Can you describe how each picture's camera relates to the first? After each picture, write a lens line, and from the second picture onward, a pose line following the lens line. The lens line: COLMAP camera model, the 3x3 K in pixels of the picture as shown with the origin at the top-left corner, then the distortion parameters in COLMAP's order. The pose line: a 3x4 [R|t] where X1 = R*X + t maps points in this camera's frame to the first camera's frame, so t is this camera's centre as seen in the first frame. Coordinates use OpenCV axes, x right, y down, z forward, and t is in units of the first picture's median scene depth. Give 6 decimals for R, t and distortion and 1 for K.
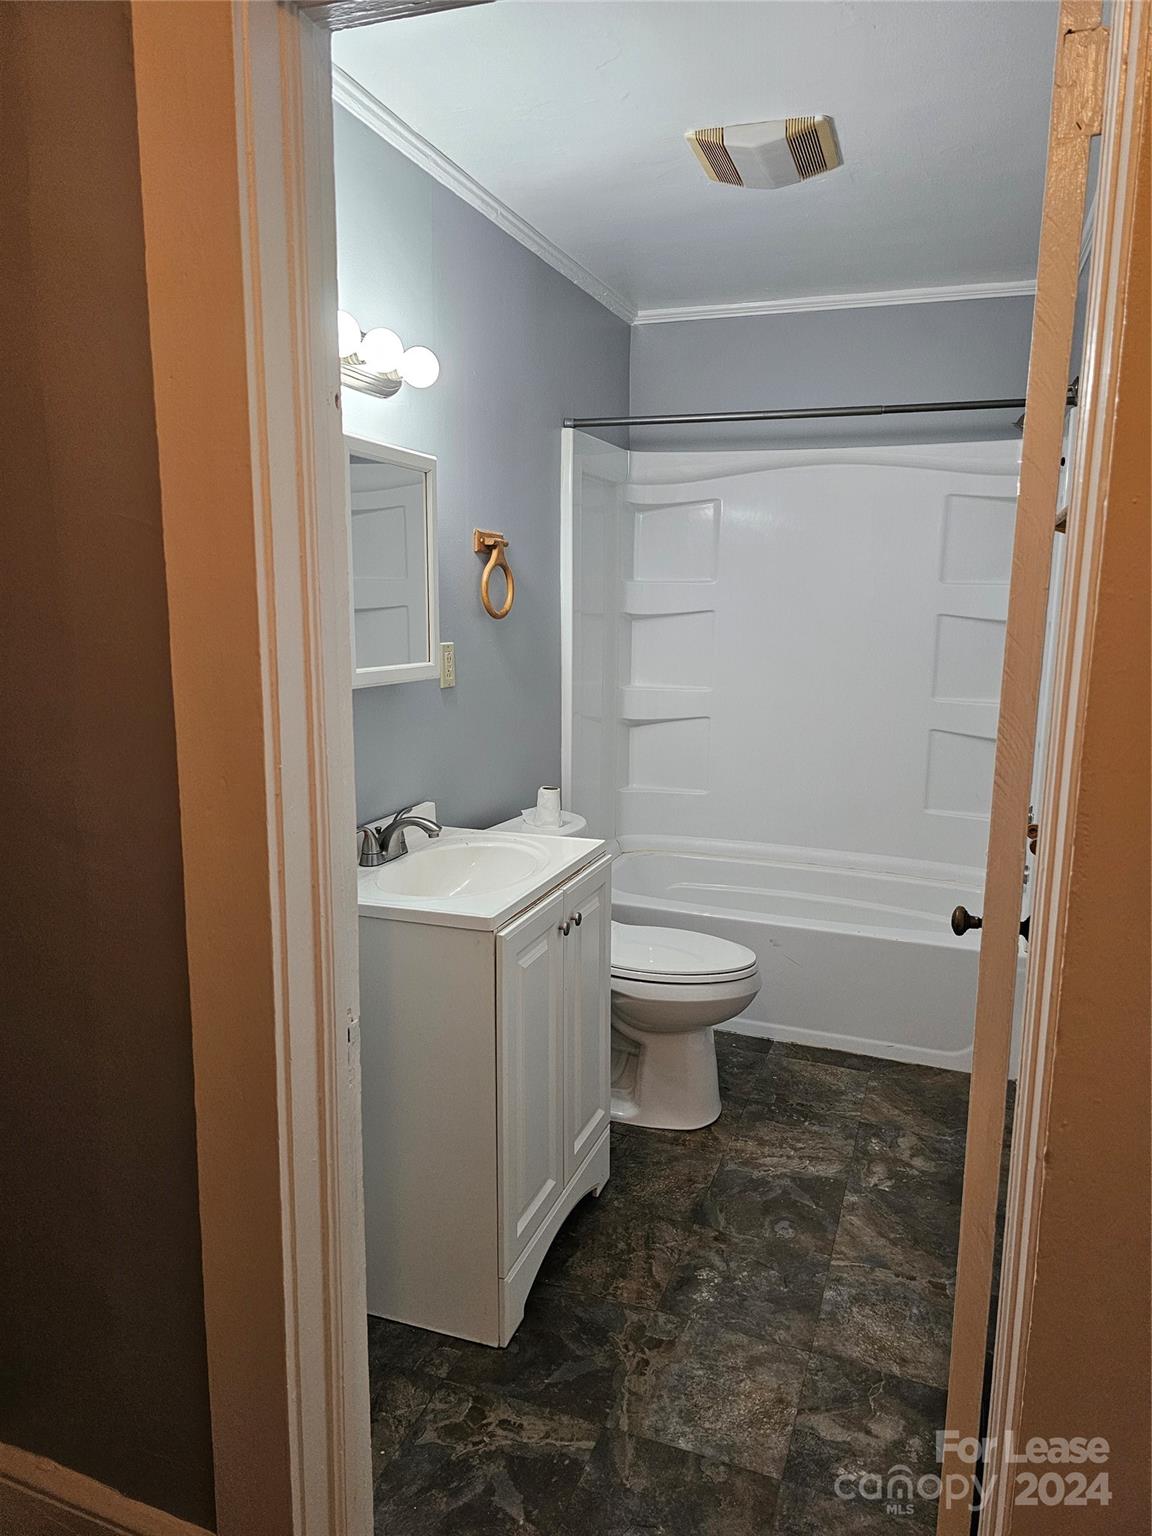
lens RADIAL K [[1028.8, 0, 616.8], [0, 1028.8, 730.2], [0, 0, 1]] dist [0.064476, -0.059760]
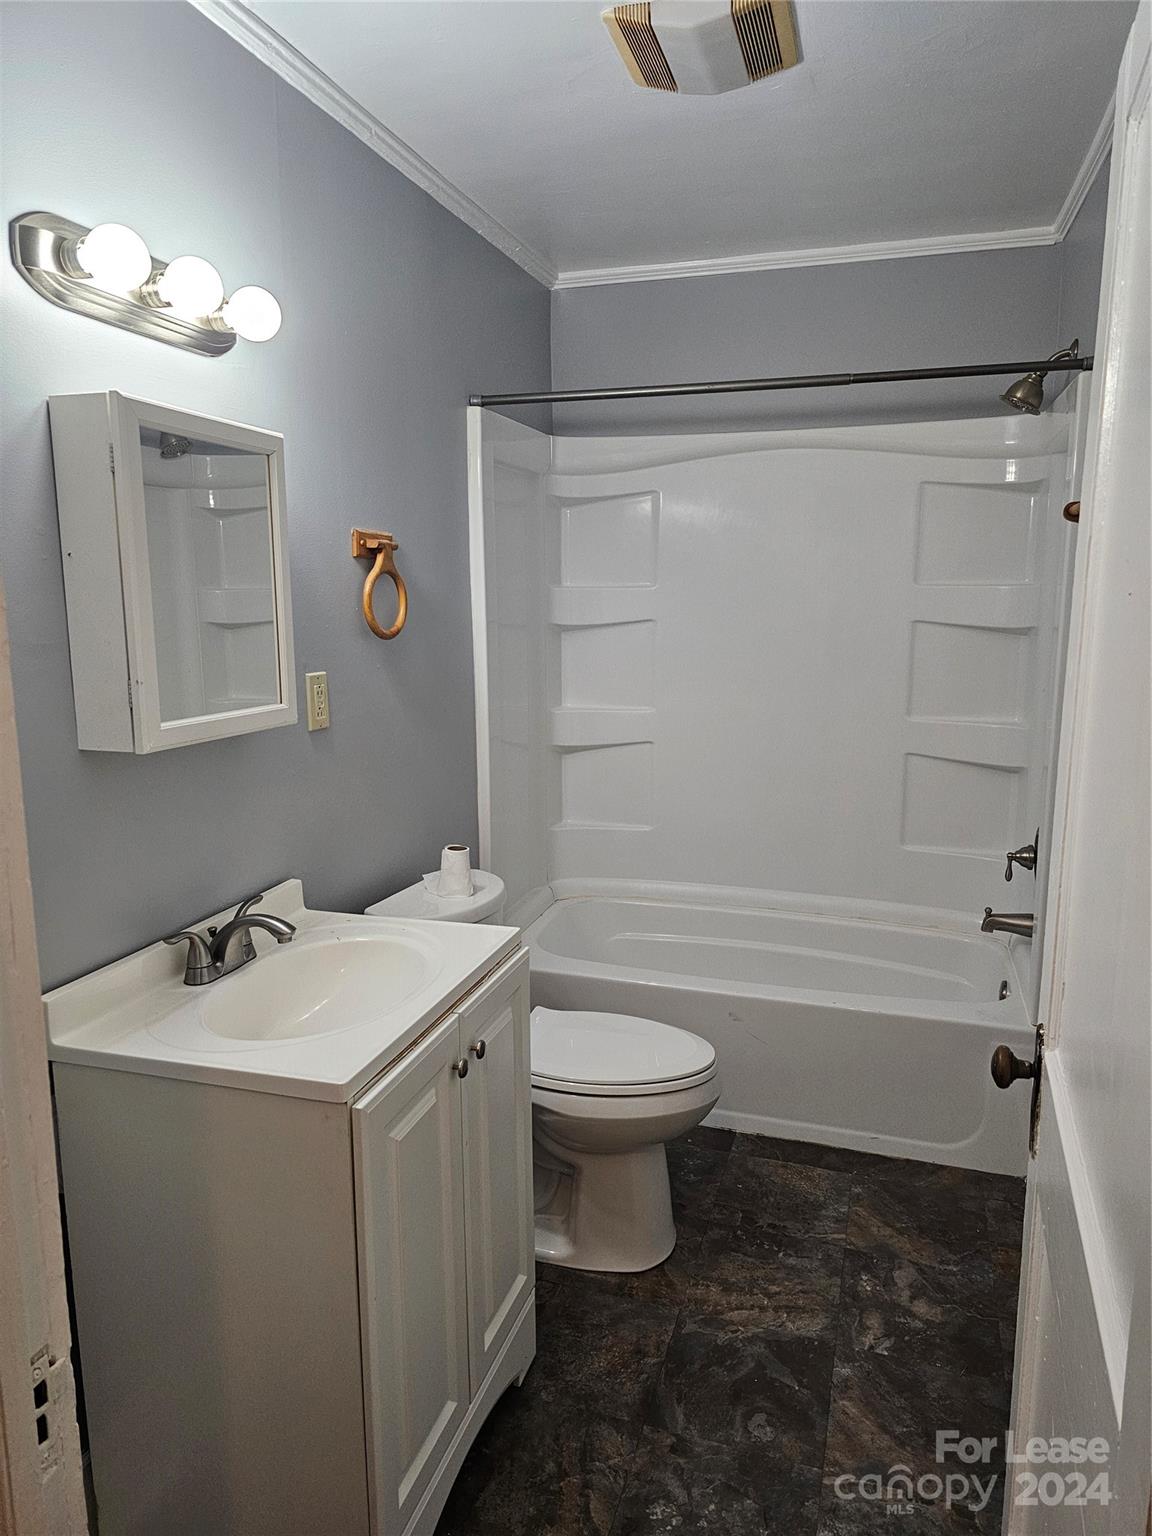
lens RADIAL K [[1028.8, 0, 616.8], [0, 1028.8, 730.2], [0, 0, 1]] dist [0.064476, -0.059760]
pose [[0.998359, -0.022631, 0.052605, 0.021636], [0.022539, 0.999743, 0.002349, -0.037926], [-0.052645, -0.001160, 0.998613, 0.199282]]
